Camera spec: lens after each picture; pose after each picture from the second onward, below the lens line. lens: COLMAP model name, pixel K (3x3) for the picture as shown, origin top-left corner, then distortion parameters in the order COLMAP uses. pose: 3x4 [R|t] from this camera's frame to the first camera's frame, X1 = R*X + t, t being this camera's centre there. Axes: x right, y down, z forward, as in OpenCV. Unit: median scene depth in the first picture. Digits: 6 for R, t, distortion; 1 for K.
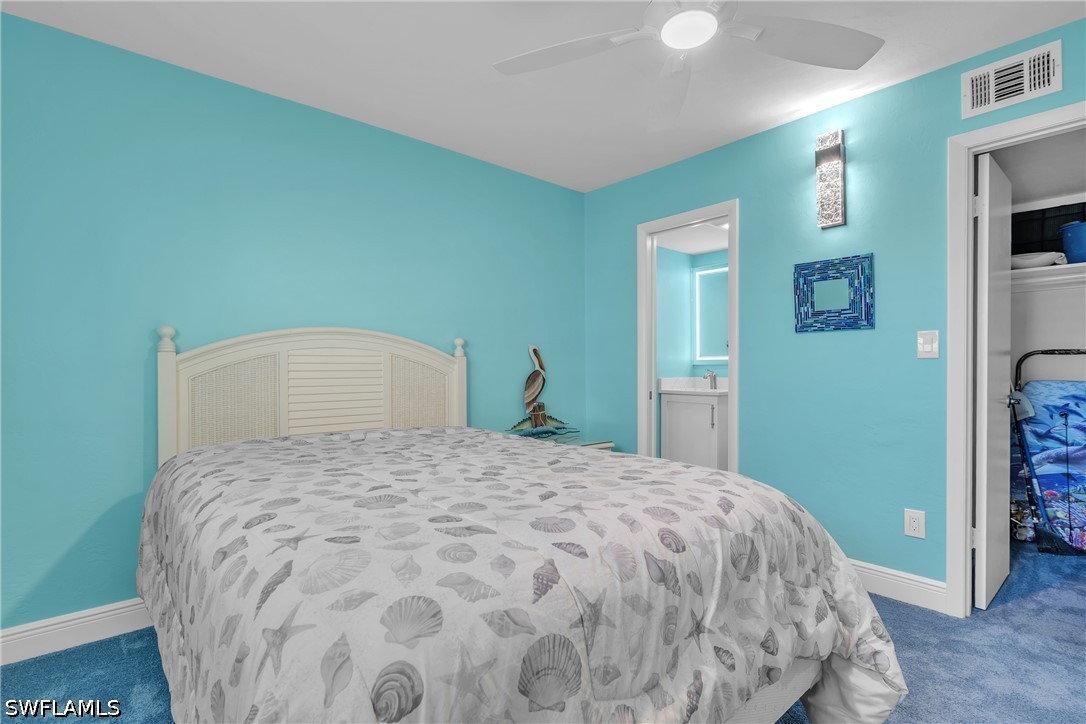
lens RADIAL K [[500.6, 0, 543.3], [0, 500.6, 365.5], [0, 0, 1]] dist [-0.004709, 0.000475]
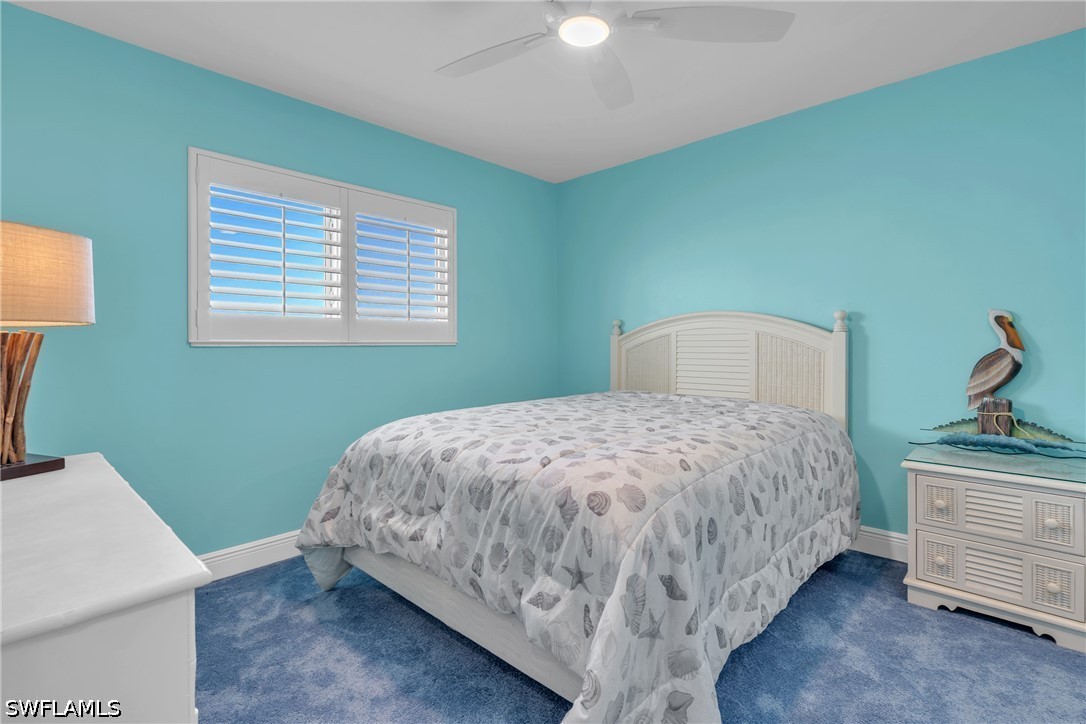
lens RADIAL K [[500.6, 0, 544.9], [0, 500.6, 353.3], [0, 0, 1]] dist [-0.004709, 0.000475]
pose [[0.113694, 0.021384, -0.993286, 0.574510], [0.004495, 0.999747, 0.022037, -0.001359], [0.993506, -0.006971, 0.113569, 0.346788]]
